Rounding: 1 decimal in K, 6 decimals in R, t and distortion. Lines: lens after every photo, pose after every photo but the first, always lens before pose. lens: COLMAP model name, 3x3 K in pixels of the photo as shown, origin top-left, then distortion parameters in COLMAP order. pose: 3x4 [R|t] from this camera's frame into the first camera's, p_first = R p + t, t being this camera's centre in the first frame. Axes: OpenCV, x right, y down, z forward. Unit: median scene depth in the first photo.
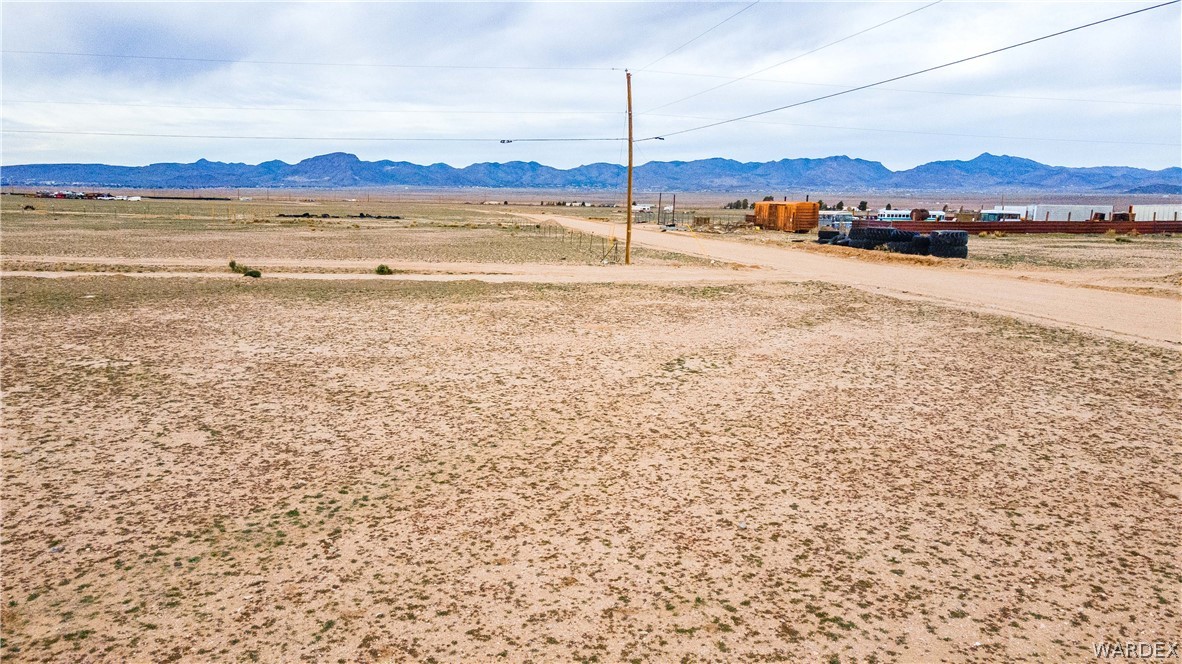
lens RADIAL K [[907.2, 0, 586.9], [0, 907.2, 335.4], [0, 0, 1]] dist [0.038001, 0.004973]
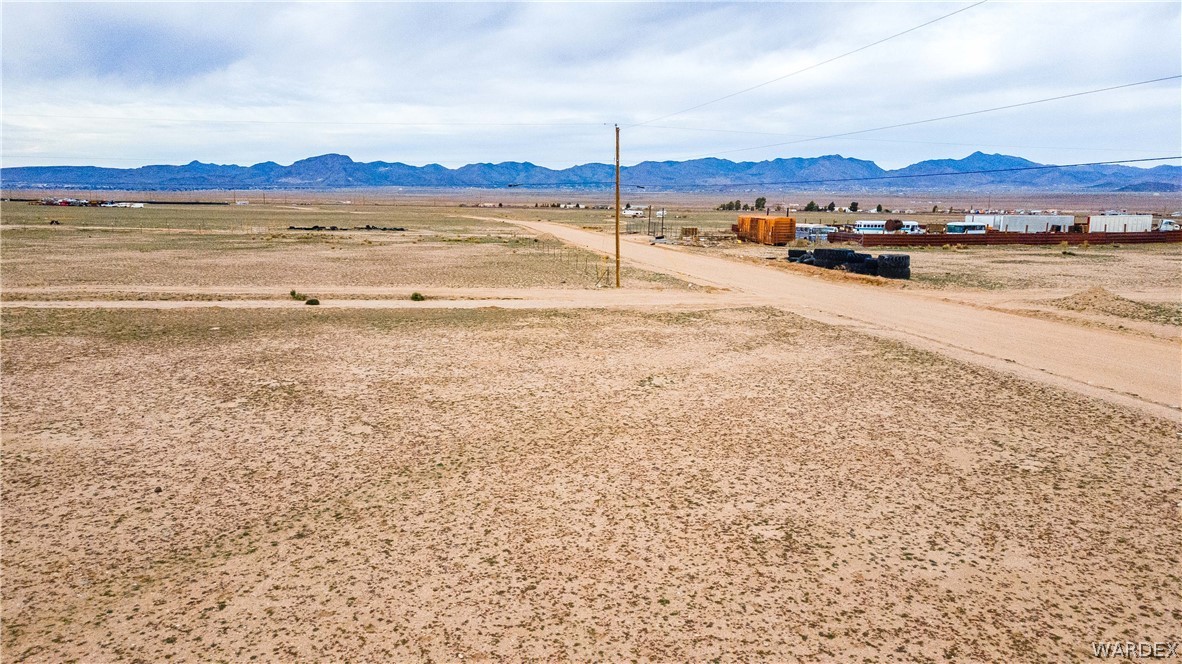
lens RADIAL K [[907.2, 0, 586.9], [0, 907.2, 335.4], [0, 0, 1]] dist [0.038001, 0.004973]
pose [[0.999970, -0.004773, 0.006060, -0.008344], [0.004774, 0.999989, -0.000096, -0.068076], [-0.006059, 0.000125, 0.999982, -0.775258]]
